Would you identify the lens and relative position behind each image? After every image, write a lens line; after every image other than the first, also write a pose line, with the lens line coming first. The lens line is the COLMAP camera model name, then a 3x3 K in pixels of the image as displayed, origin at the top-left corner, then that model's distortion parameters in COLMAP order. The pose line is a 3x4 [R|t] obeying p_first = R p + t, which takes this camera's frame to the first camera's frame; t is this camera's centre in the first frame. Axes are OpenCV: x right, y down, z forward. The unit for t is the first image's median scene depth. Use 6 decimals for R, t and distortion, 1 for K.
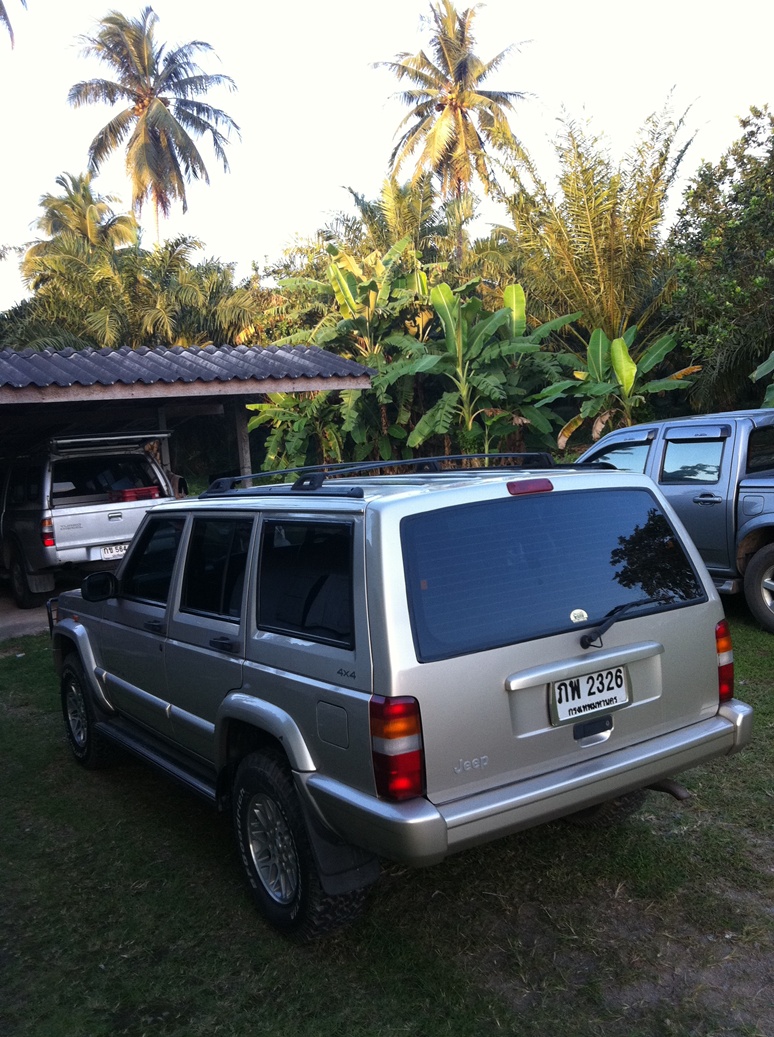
lens RADIAL K [[977.0, 0, 386.2], [0, 977.0, 519.2], [0, 0, 1]] dist [0.019538, 0.000000]
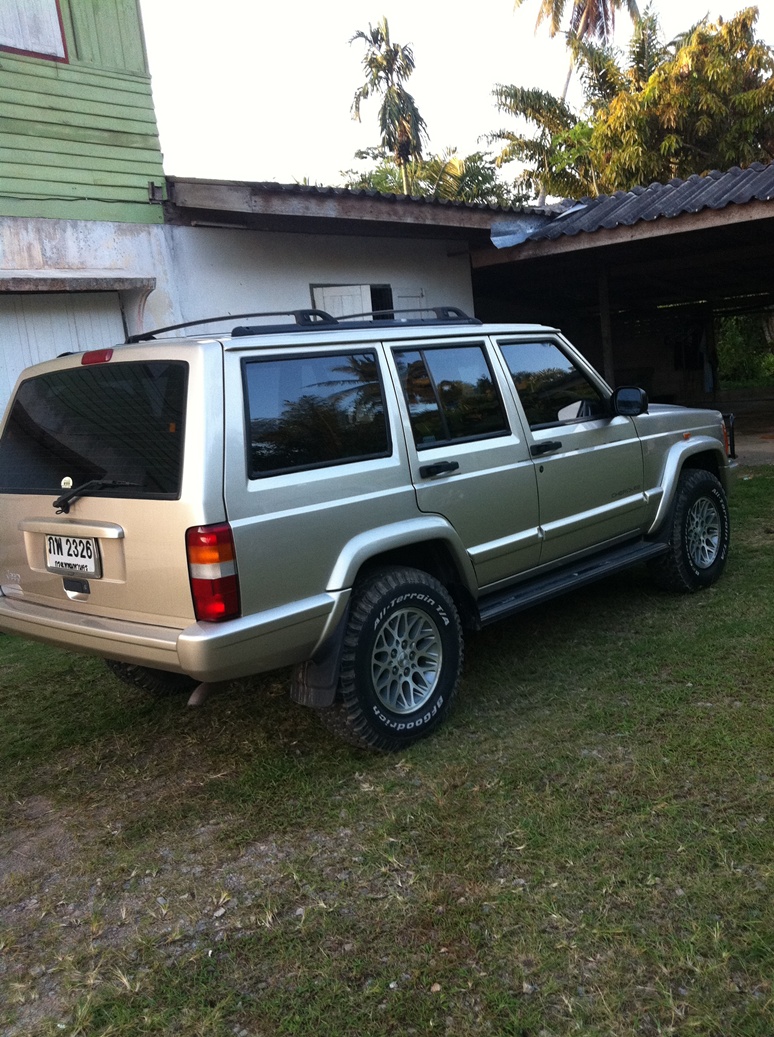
lens RADIAL K [[977.0, 0, 386.6], [0, 977.0, 517.6], [0, 0, 1]] dist [0.019538, 0.000000]
pose [[0.214843, 0.183961, -0.959167, 1.322830], [0.017540, 0.981215, 0.192119, -0.066911], [0.976491, -0.058100, 0.207580, 1.114201]]
